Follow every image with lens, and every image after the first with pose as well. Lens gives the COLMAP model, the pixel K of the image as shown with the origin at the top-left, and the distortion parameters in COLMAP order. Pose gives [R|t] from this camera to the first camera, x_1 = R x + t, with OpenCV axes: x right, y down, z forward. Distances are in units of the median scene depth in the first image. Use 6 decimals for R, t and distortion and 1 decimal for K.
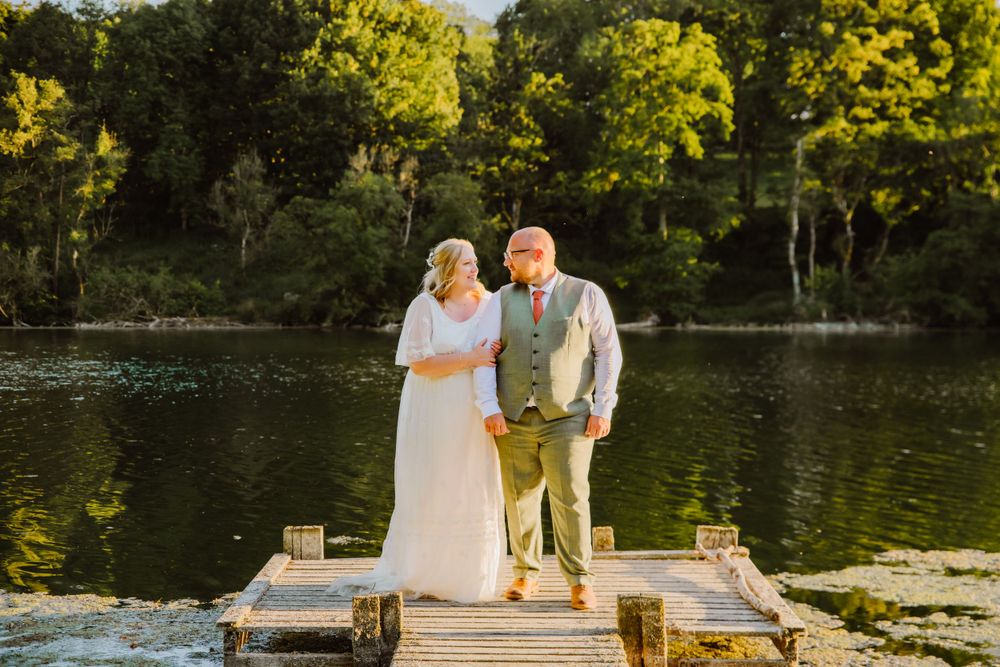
lens RADIAL K [[1768.2, 0, 502.0], [0, 1768.2, 332.4], [0, 0, 1]] dist [0.110554, 0.000000]
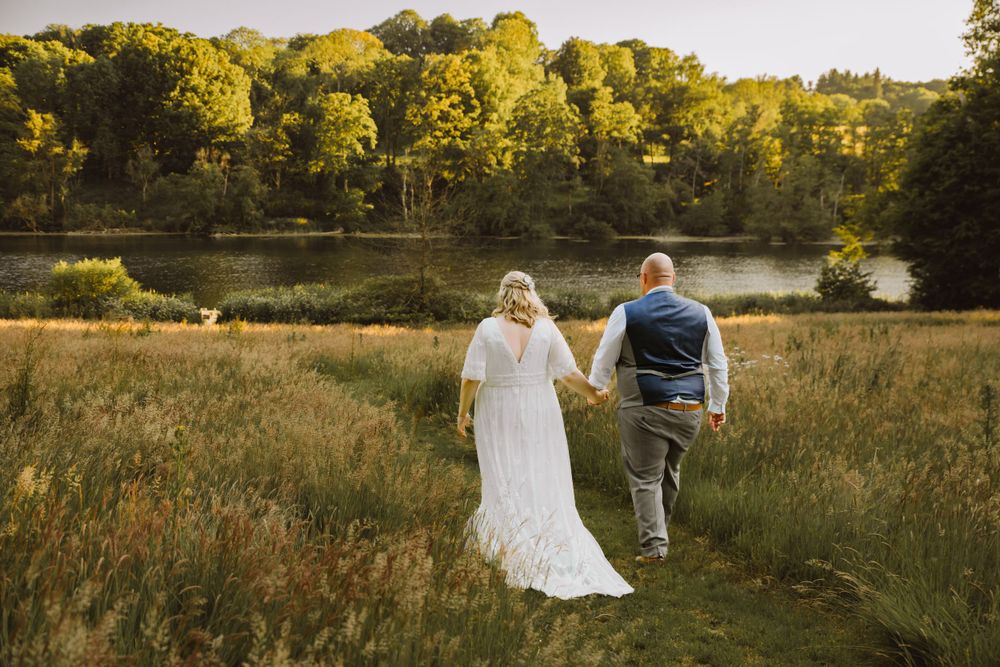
lens RADIAL K [[1122.2, 0, 501.7], [0, 1122.2, 339.8], [0, 0, 1]] dist [0.022486, 0.000000]
pose [[0.983381, -0.014967, 0.180936, 0.025751], [-0.006776, 0.992876, 0.118959, -0.037300], [-0.181428, -0.118208, 0.976274, -0.395827]]
